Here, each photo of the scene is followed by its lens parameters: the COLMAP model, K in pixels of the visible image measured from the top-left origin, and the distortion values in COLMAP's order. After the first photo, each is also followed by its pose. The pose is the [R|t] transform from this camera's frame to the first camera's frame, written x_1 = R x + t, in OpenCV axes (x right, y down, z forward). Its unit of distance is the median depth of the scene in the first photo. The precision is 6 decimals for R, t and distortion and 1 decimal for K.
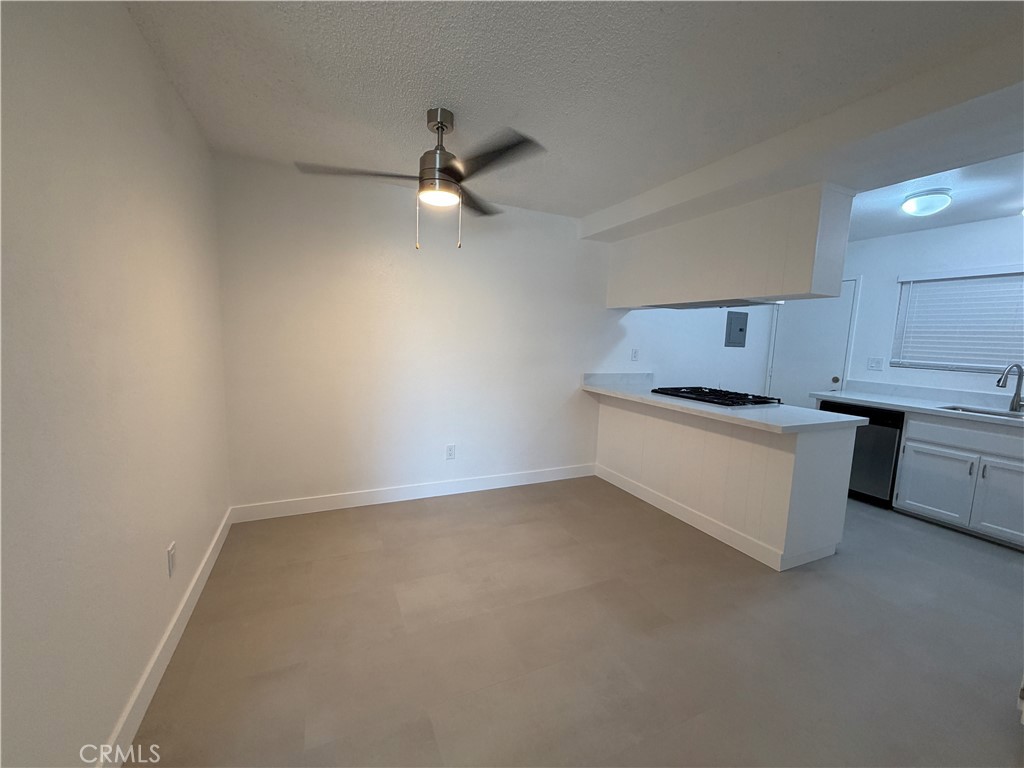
lens RADIAL K [[408.6, 0, 516.2], [0, 408.6, 383.6], [0, 0, 1]] dist [-0.004053, 0.000504]
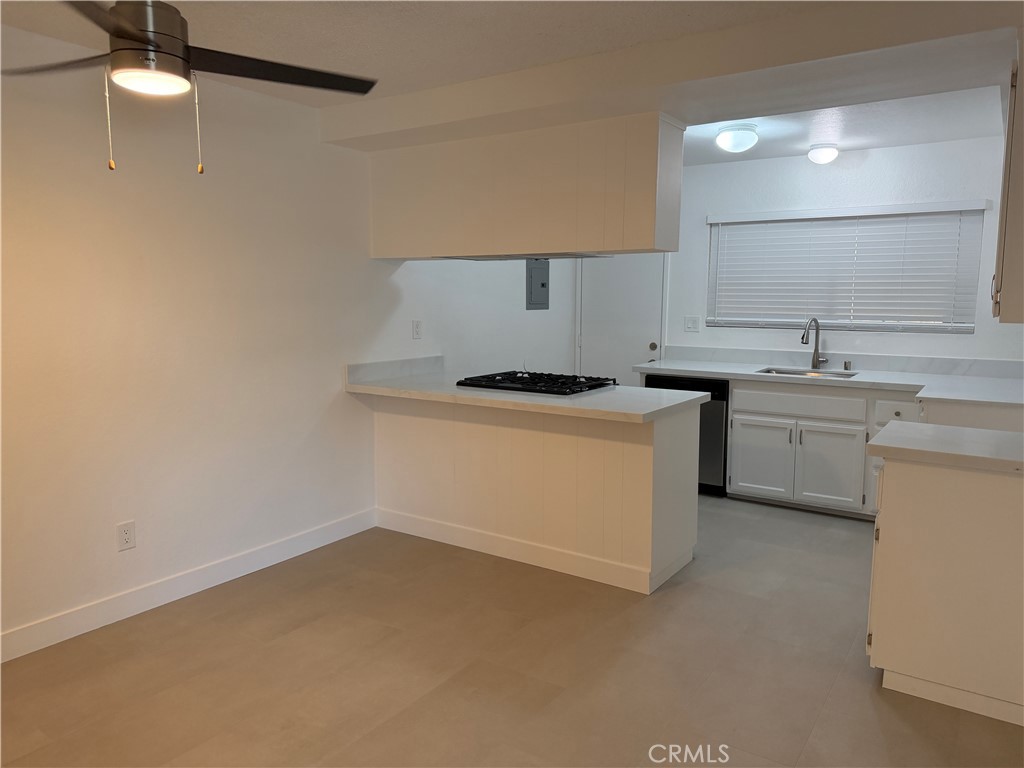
lens RADIAL K [[719.2, 0, 509.5], [0, 719.2, 380.8], [0, 0, 1]] dist [0.030275, -0.026030]
pose [[0.858470, -0.093744, 0.504224, -0.195359], [0.084680, 0.995568, 0.040921, -0.028652], [-0.505825, 0.007568, 0.862603, -0.065088]]
